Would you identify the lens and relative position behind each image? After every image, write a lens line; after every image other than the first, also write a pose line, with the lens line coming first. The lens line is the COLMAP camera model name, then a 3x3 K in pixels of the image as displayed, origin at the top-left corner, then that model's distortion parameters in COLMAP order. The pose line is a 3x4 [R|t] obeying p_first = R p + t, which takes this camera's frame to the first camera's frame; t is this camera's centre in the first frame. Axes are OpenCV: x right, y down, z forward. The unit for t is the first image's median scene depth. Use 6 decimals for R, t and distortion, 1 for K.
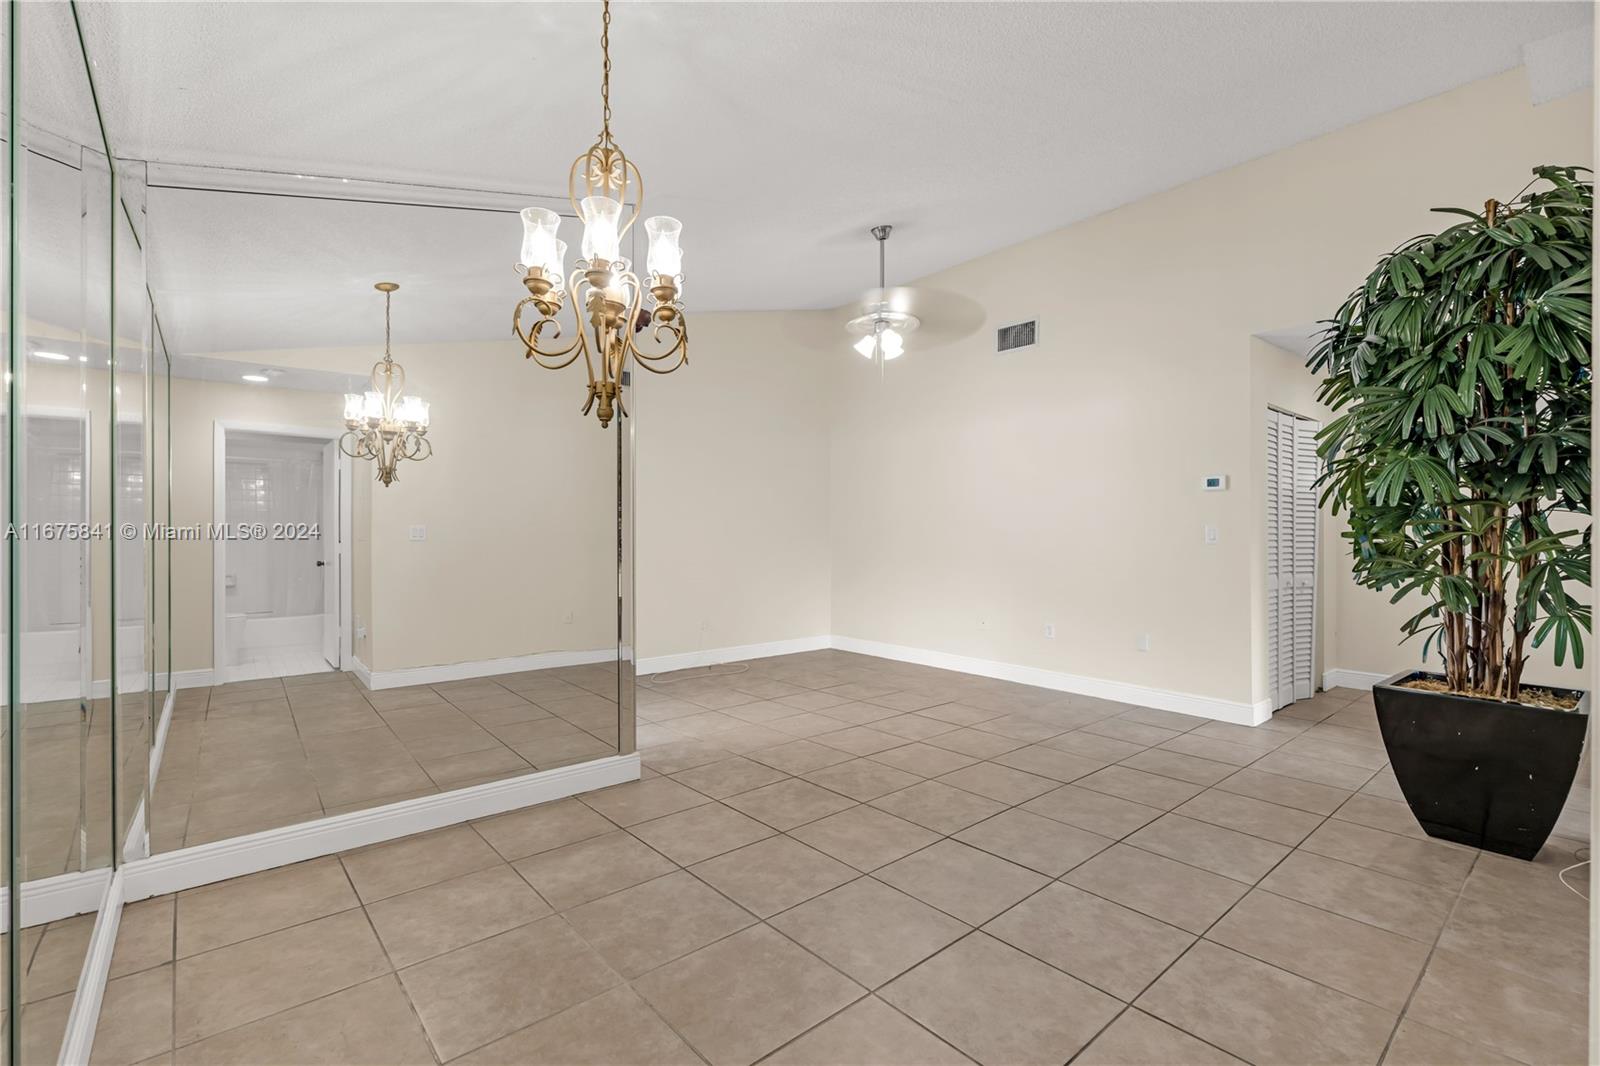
lens RADIAL K [[718.1, 0, 800.7], [0, 718.1, 532.2], [0, 0, 1]] dist [-0.003720, -0.000178]
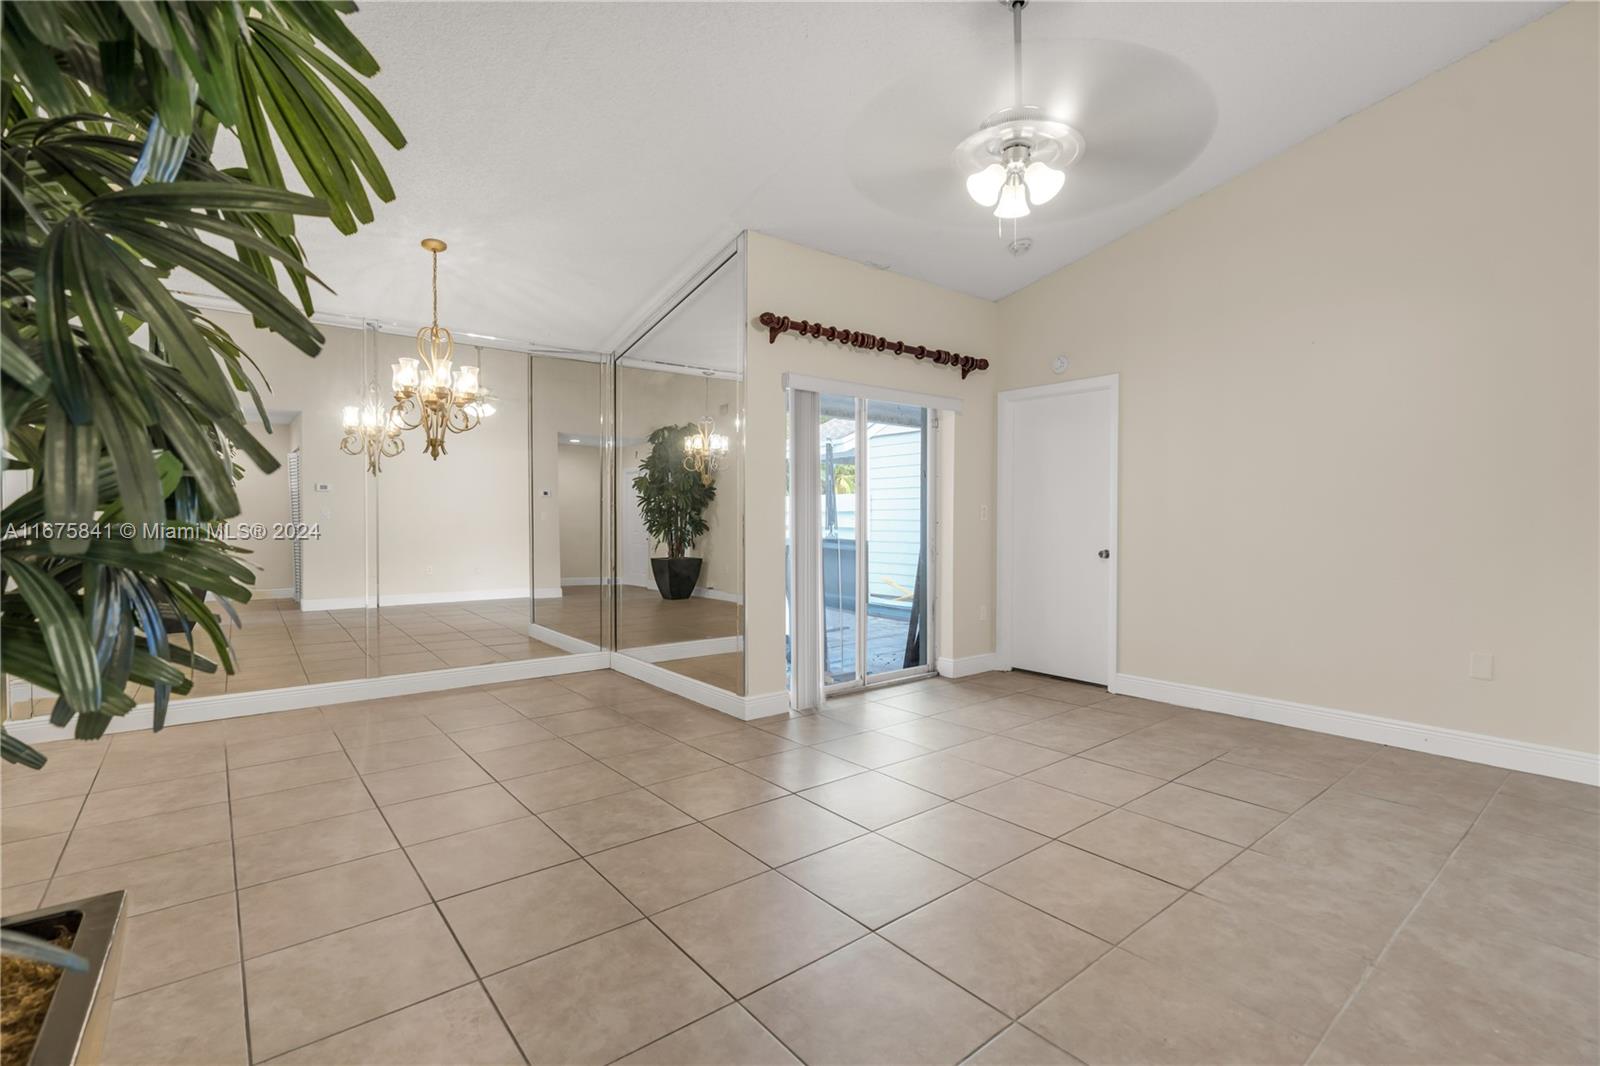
lens RADIAL K [[718.1, 0, 799.5], [0, 718.1, 527.8], [0, 0, 1]] dist [-0.003720, -0.000178]
pose [[-0.025332, 0.014206, -0.999578, 1.068268], [-0.000876, 0.999898, 0.014232, 0.008532], [0.999679, 0.001237, -0.025317, 1.250844]]
